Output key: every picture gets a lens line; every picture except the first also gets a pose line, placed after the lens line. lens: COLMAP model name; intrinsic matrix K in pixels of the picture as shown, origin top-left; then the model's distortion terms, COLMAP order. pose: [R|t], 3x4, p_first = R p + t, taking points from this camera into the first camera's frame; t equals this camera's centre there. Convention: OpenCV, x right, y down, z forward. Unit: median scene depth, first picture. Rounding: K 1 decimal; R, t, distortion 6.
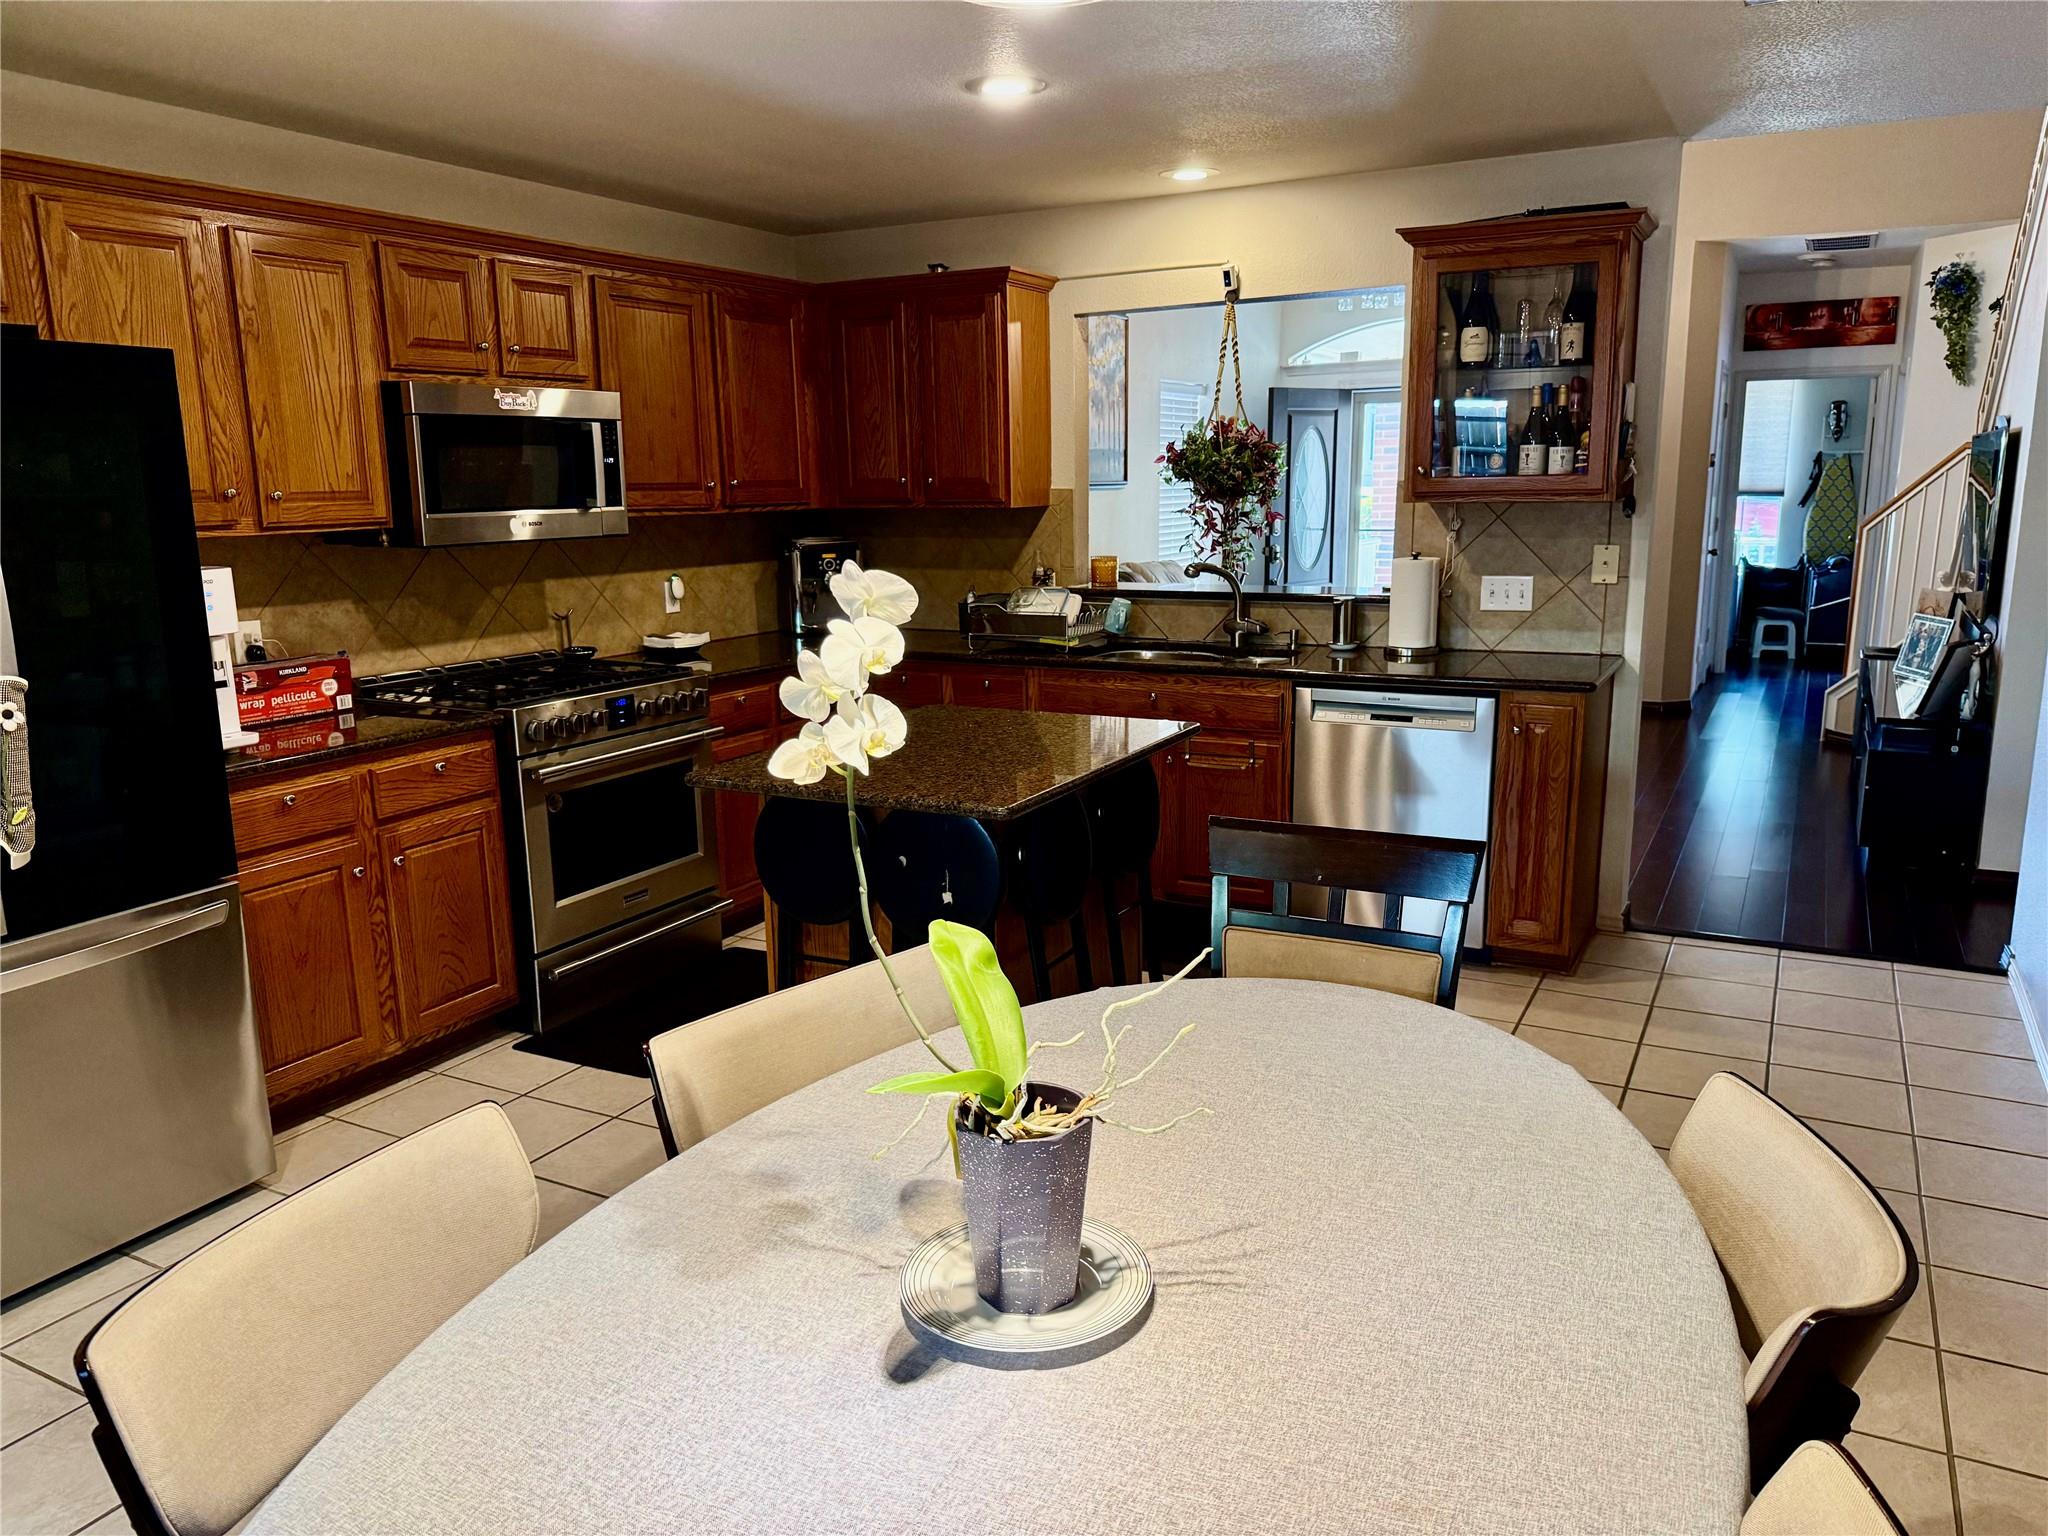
lens RADIAL K [[1447.2, 0, 1033.4], [0, 1447.2, 768.3], [0, 0, 1]] dist [0.005413, -0.015919]
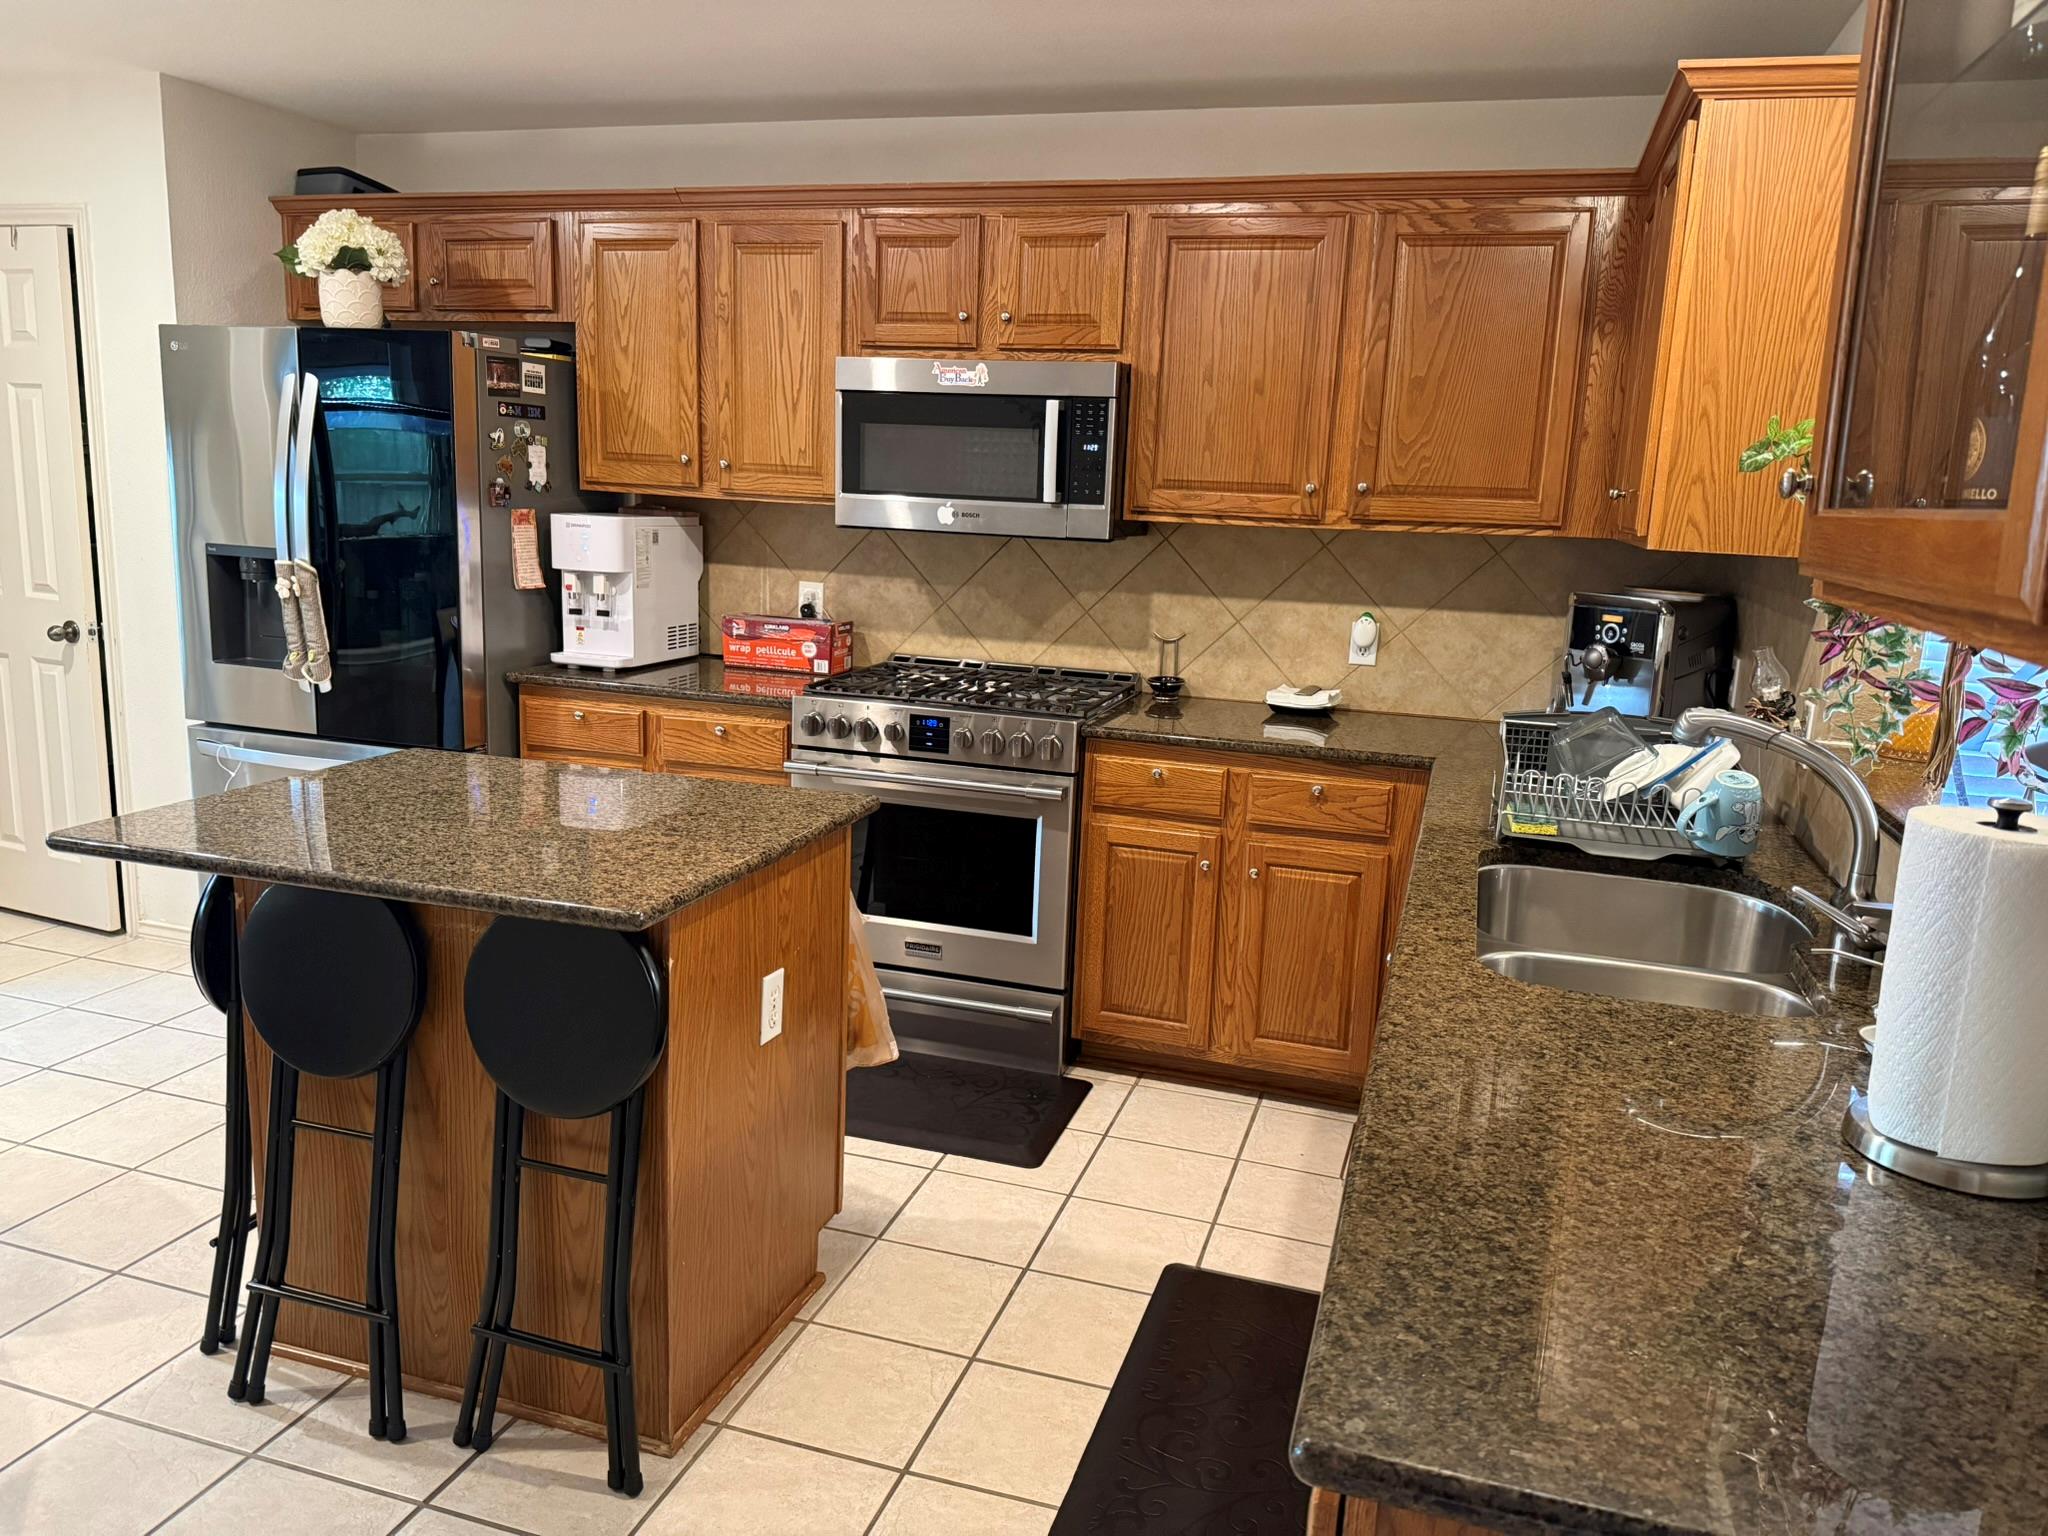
lens RADIAL K [[1438.9, 0, 1035.7], [0, 1438.9, 774.5], [0, 0, 1]] dist [0.186385, -0.429919]
pose [[0.193161, 0.215202, -0.957276, 0.537450], [-0.241493, 0.956064, 0.166200, -0.167534], [0.950984, 0.199072, 0.236644, 0.826469]]
